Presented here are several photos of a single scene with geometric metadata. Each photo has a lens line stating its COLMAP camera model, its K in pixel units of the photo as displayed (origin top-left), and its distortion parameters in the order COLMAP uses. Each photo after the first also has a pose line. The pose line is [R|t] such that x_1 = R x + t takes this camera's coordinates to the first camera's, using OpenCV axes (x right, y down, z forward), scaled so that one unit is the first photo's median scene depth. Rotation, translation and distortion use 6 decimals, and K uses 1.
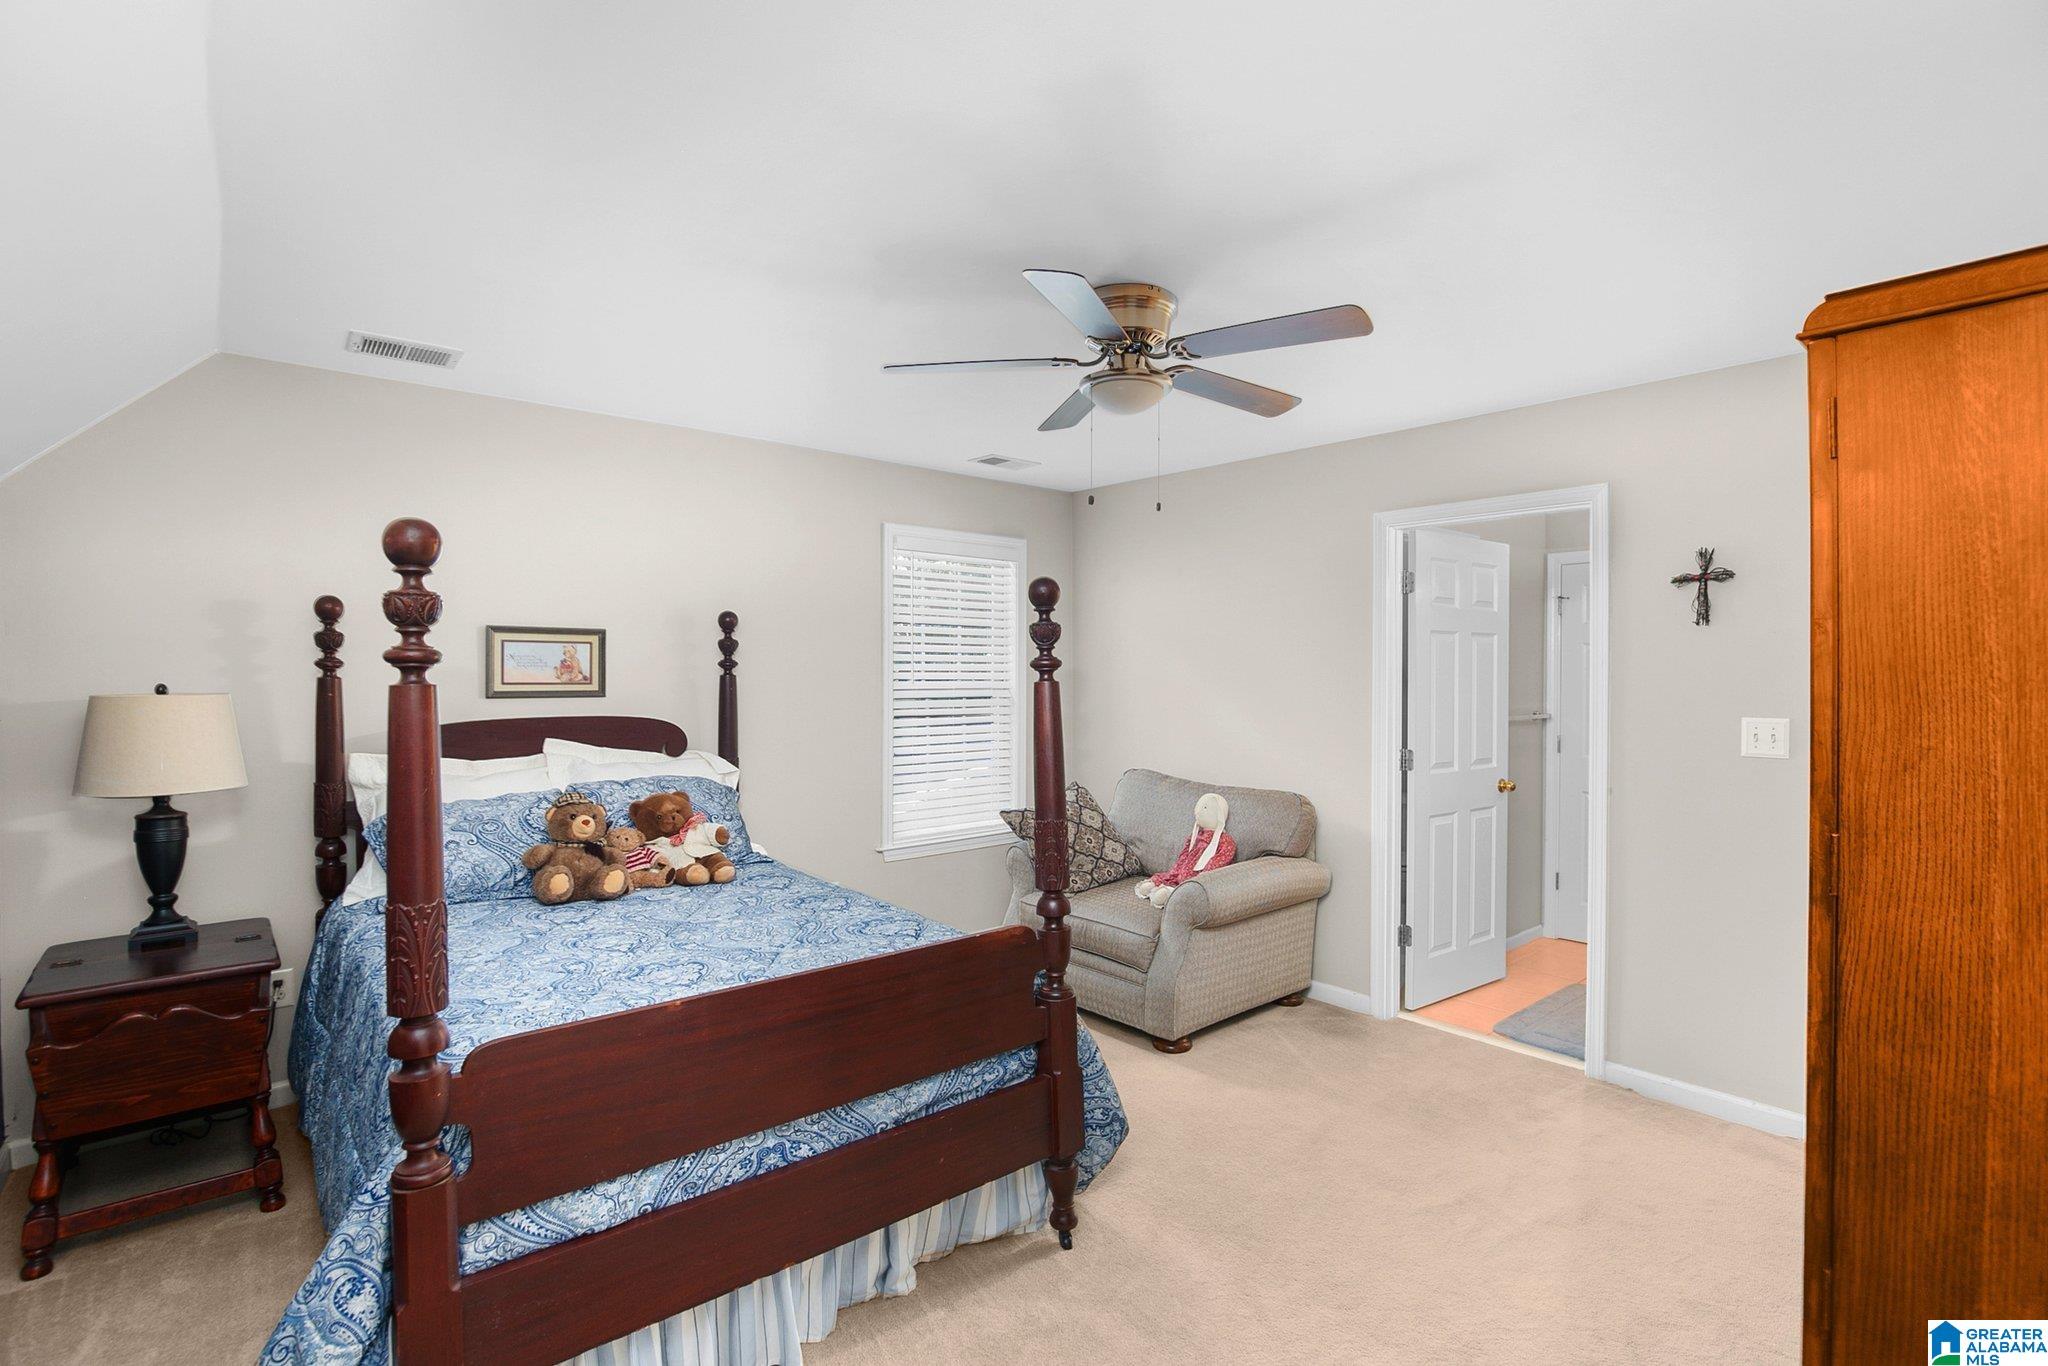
lens RADIAL K [[961.2, 0, 1032.5], [0, 961.2, 680.9], [0, 0, 1]] dist [-0.027894, 0.001134]
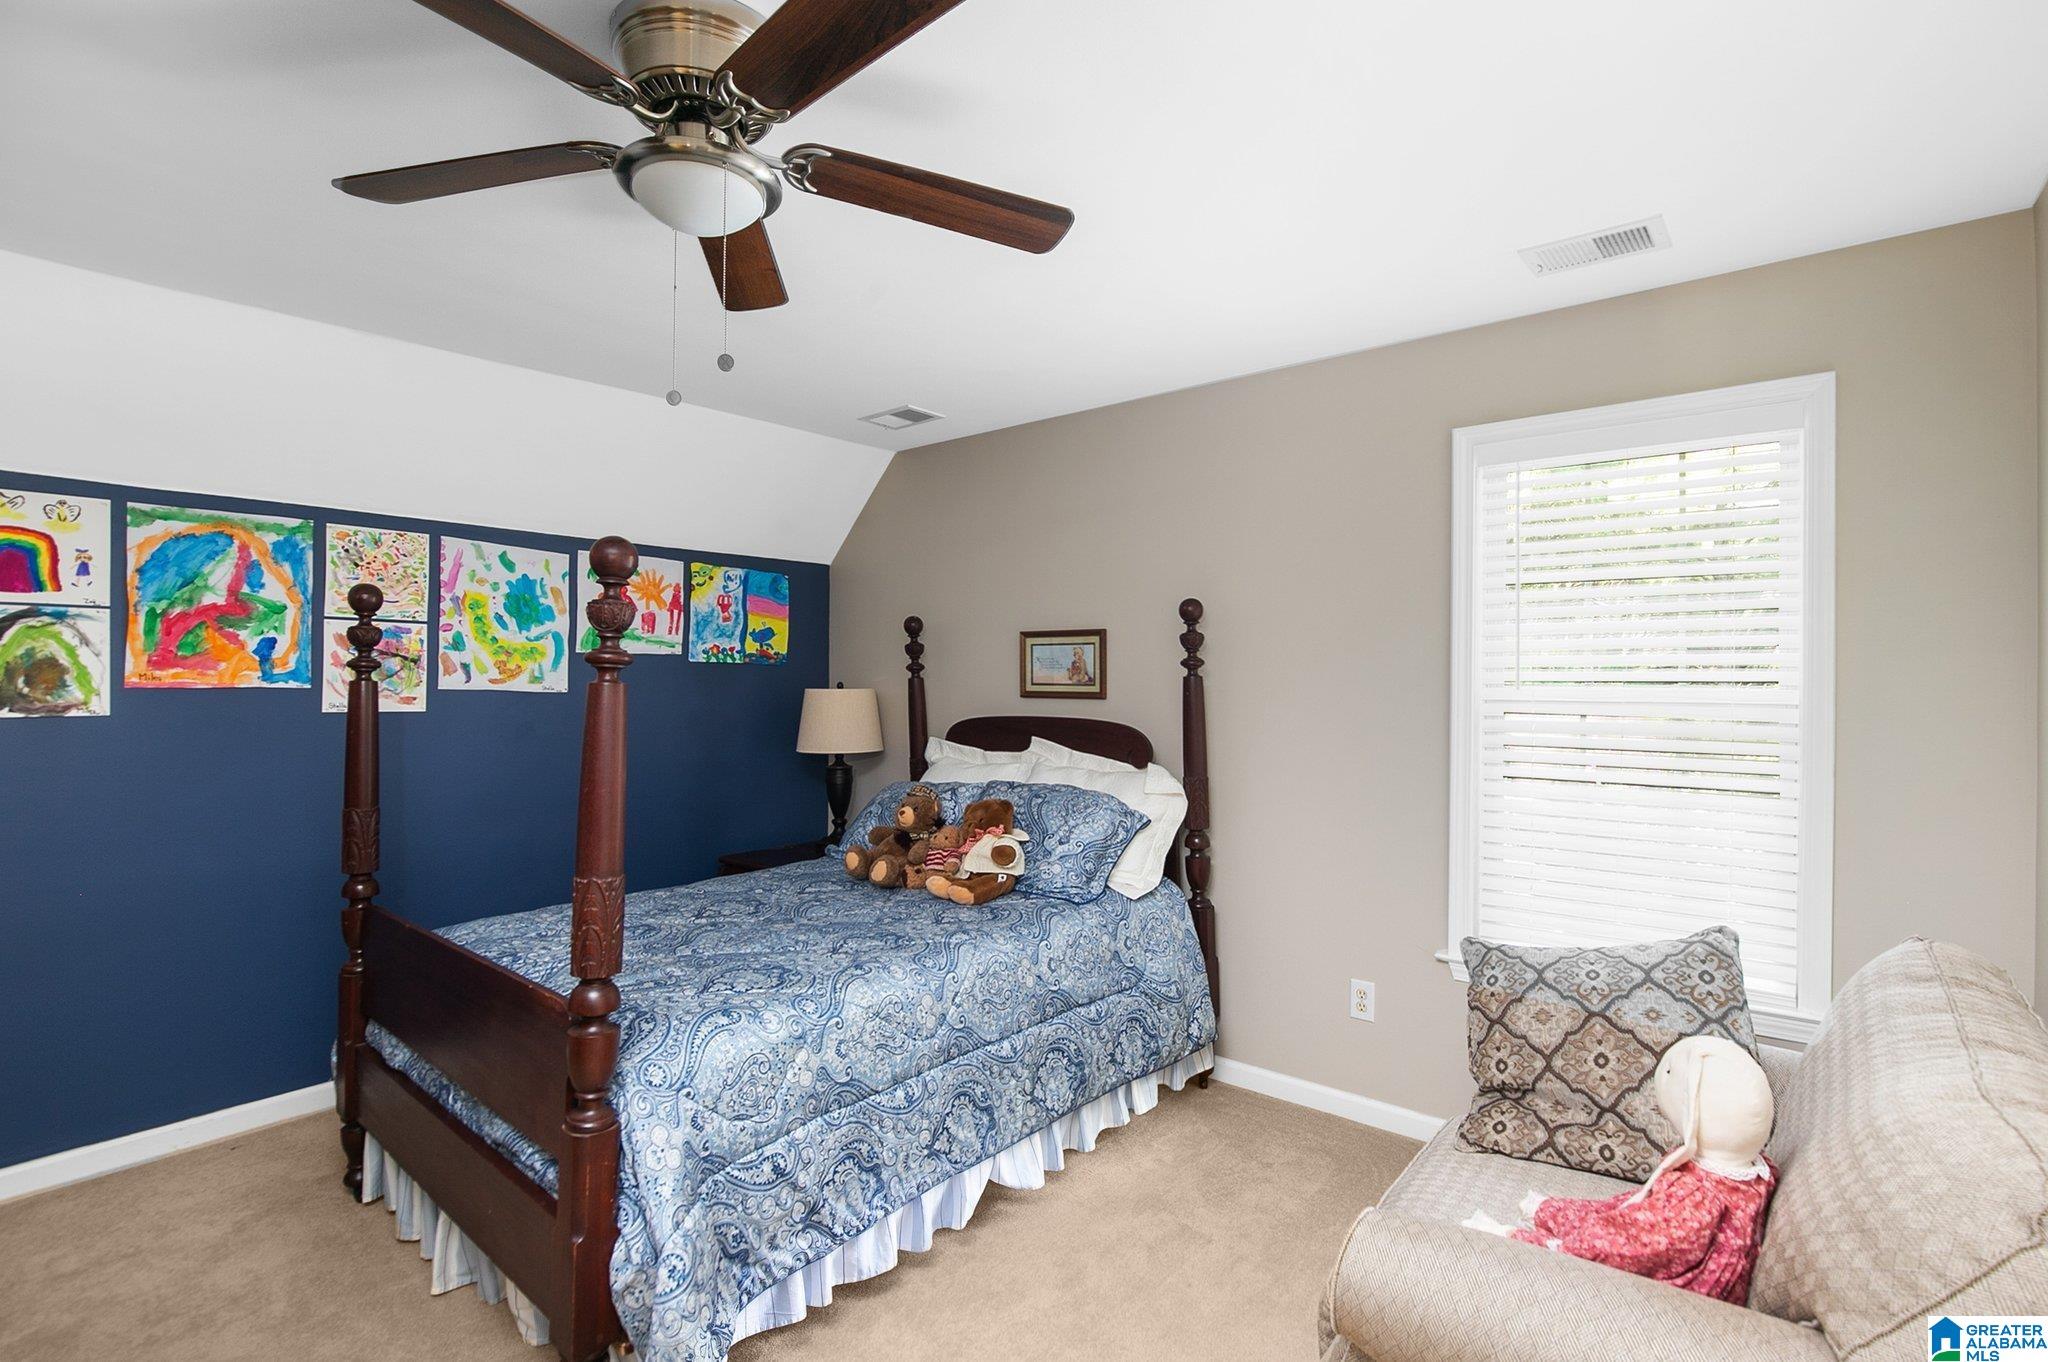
lens RADIAL K [[961.2, 0, 1032.5], [0, 961.2, 678.9], [0, 0, 1]] dist [-0.027894, 0.001134]
pose [[0.174719, 0.000771, -0.984618, 0.496618], [-0.006223, 0.999981, -0.000321, -0.002843], [0.984599, 0.006183, 0.174720, 0.780118]]
